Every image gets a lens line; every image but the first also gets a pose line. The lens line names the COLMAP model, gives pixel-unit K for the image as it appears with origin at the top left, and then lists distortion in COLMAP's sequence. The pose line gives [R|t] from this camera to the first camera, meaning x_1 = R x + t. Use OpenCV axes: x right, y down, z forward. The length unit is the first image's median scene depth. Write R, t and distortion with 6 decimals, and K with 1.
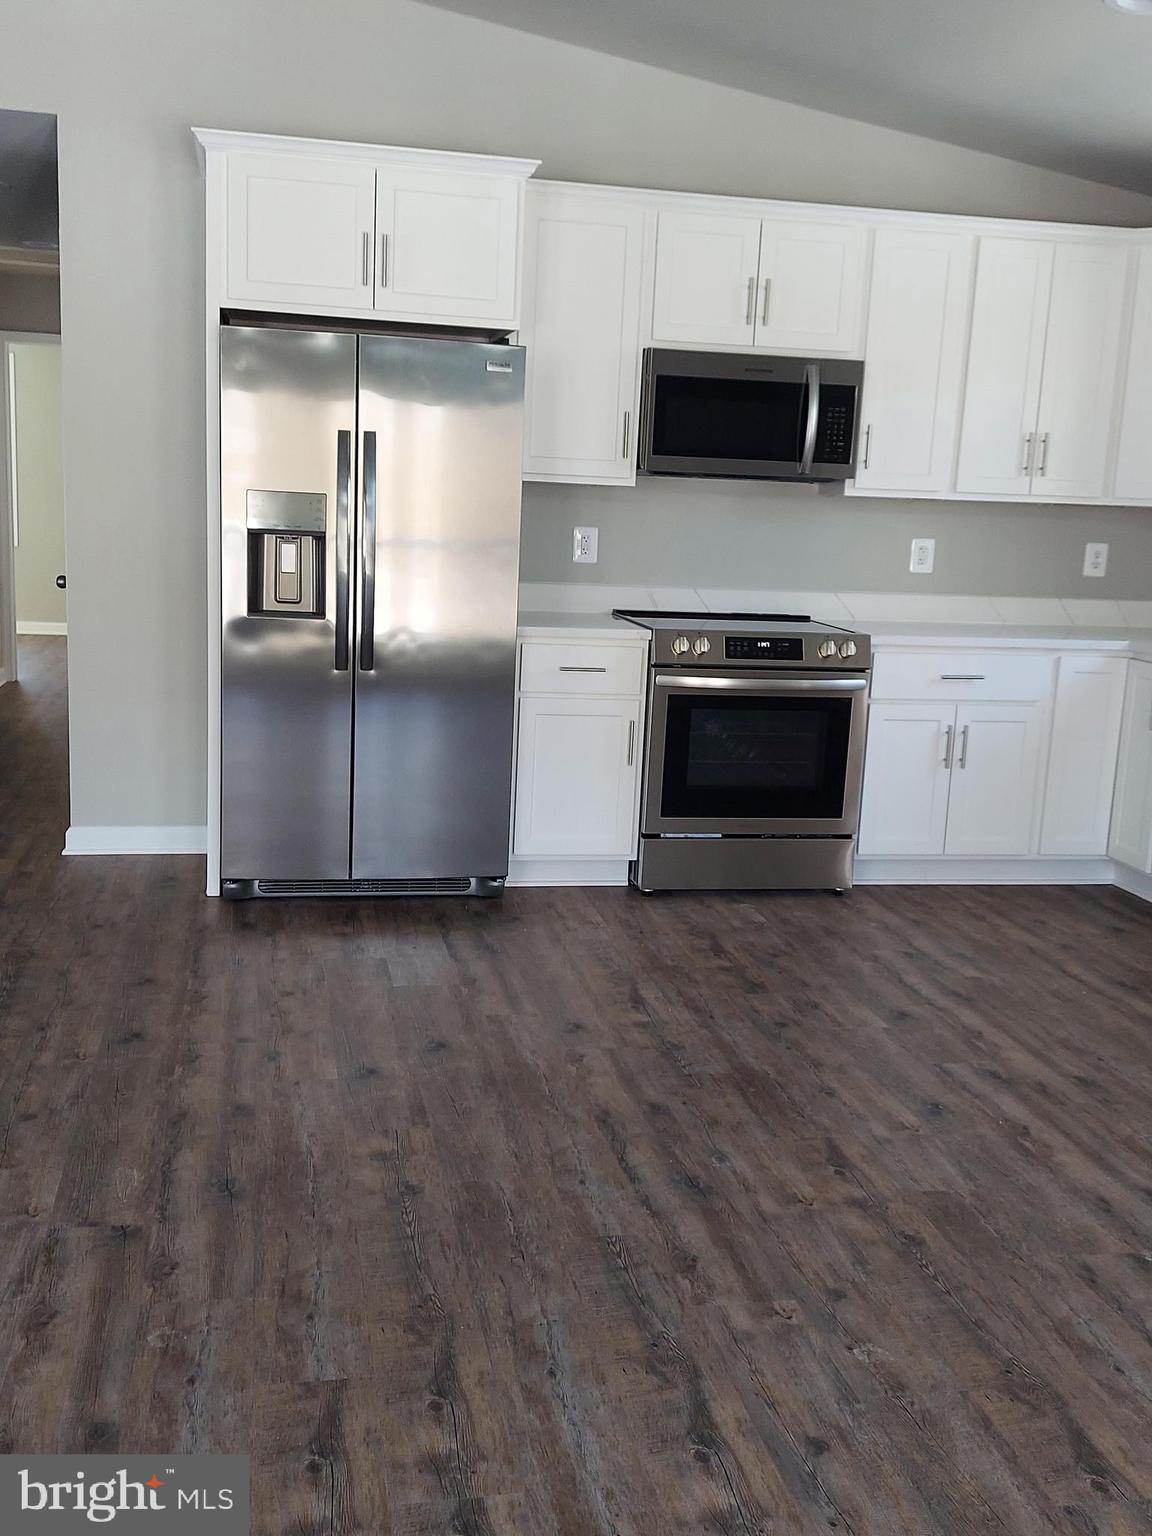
lens RADIAL K [[1563.9, 0, 579.1], [0, 1563.9, 763.1], [0, 0, 1]] dist [0.082458, 0.000000]
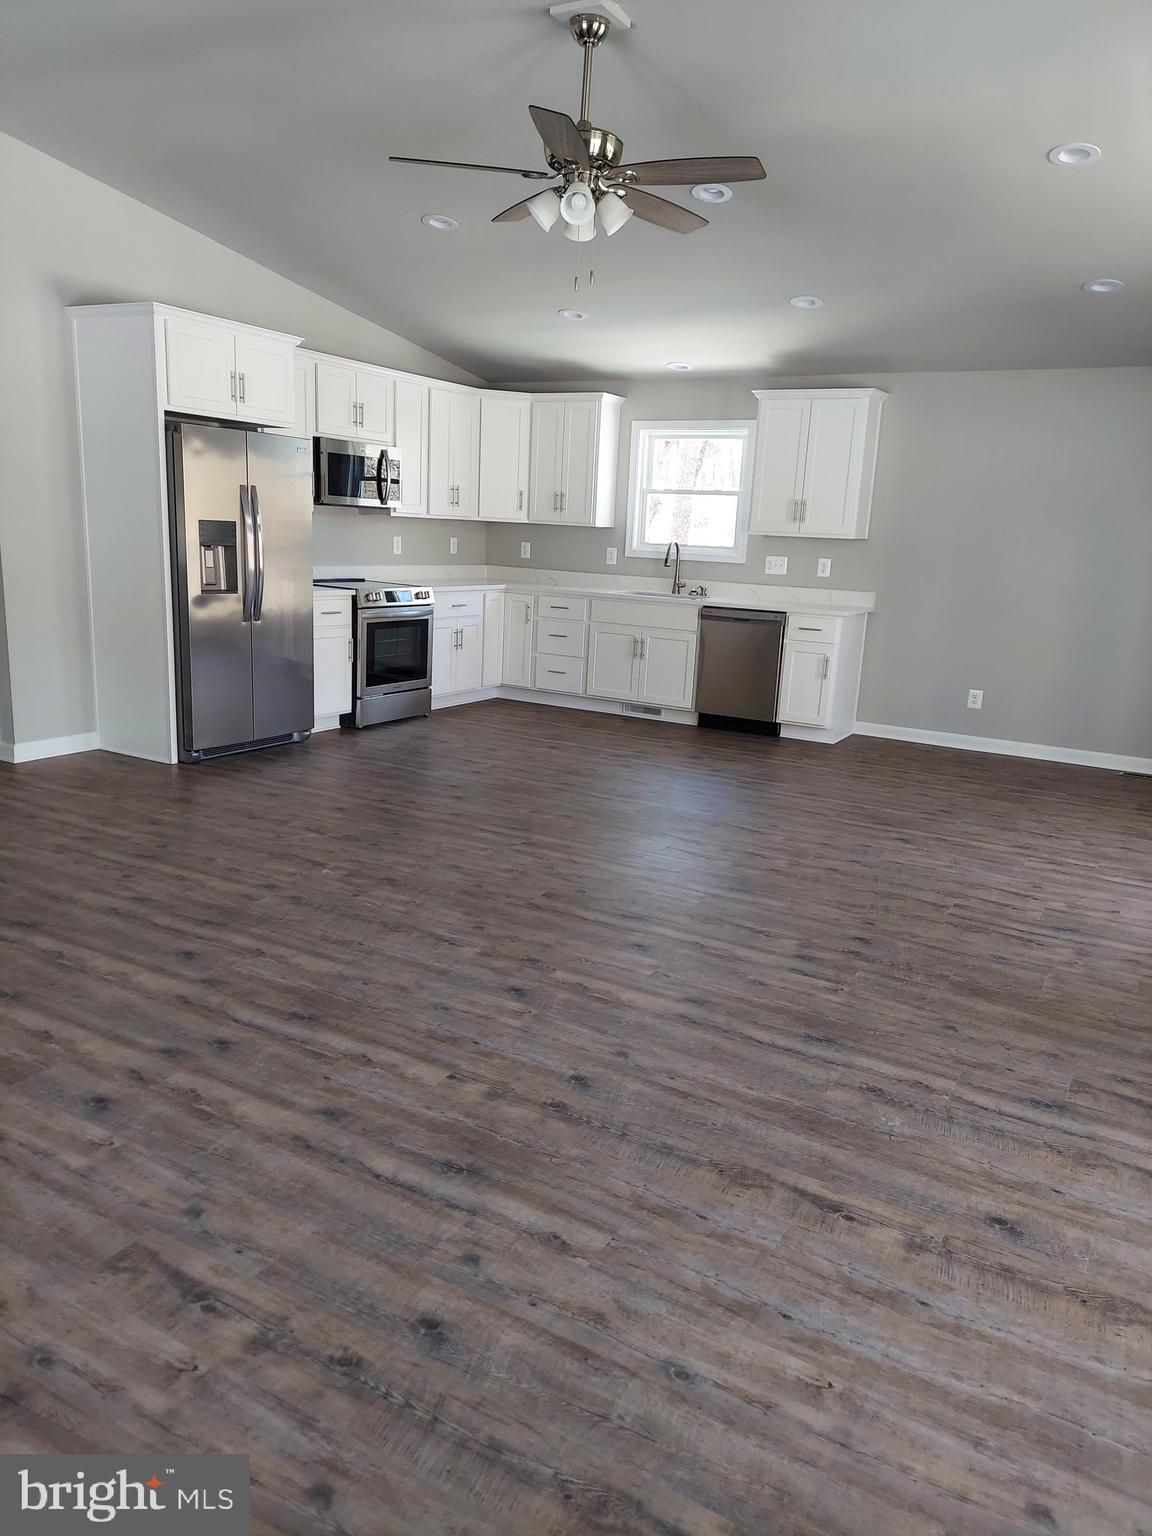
lens RADIAL K [[1097.6, 0, 578.8], [0, 1097.6, 759.7], [0, 0, 1]] dist [0.099438, -0.104290]
pose [[0.660483, -0.170382, 0.731254, -0.886951], [0.110592, 0.985366, 0.129701, -0.027982], [-0.742652, -0.004795, 0.669661, -0.124306]]
